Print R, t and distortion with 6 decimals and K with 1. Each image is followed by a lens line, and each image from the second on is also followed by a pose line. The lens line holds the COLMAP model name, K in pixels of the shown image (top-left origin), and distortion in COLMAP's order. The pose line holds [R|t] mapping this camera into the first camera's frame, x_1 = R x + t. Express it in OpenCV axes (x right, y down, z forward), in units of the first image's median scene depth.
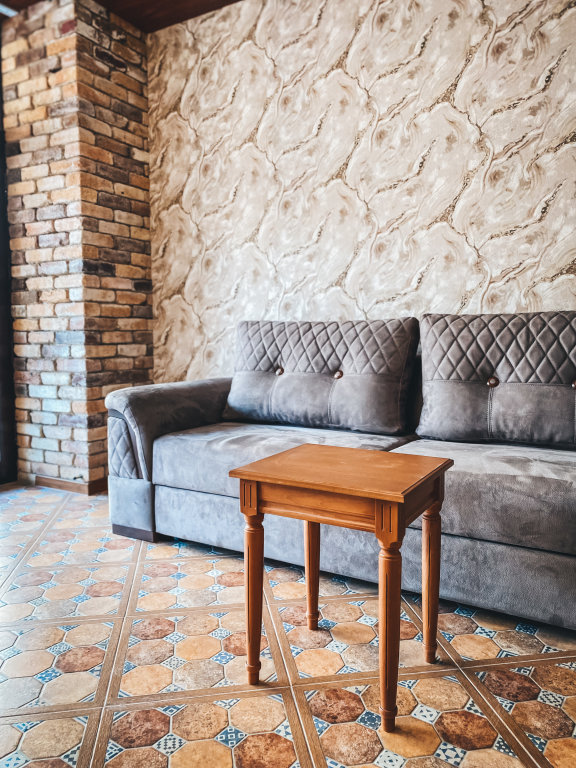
lens RADIAL K [[532.6, 0, 288.0], [0, 532.6, 384.0], [0, 0, 1]] dist [0.033636, -0.002606]
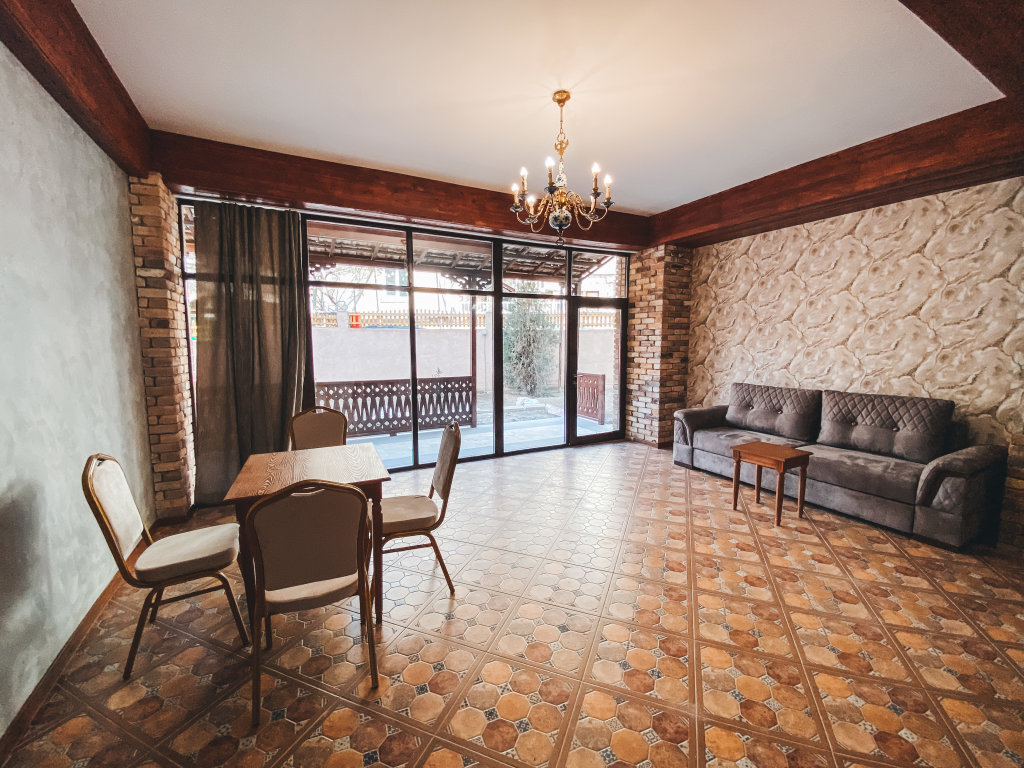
lens RADIAL K [[421.8, 0, 503.0], [0, 421.8, 383.9], [0, 0, 1]] dist [0.015263, -0.018231]
pose [[0.843509, 0.051148, -0.534674, 0.047379], [-0.030451, 0.998408, 0.047470, -0.163860], [0.536251, -0.023760, 0.843724, -1.037441]]
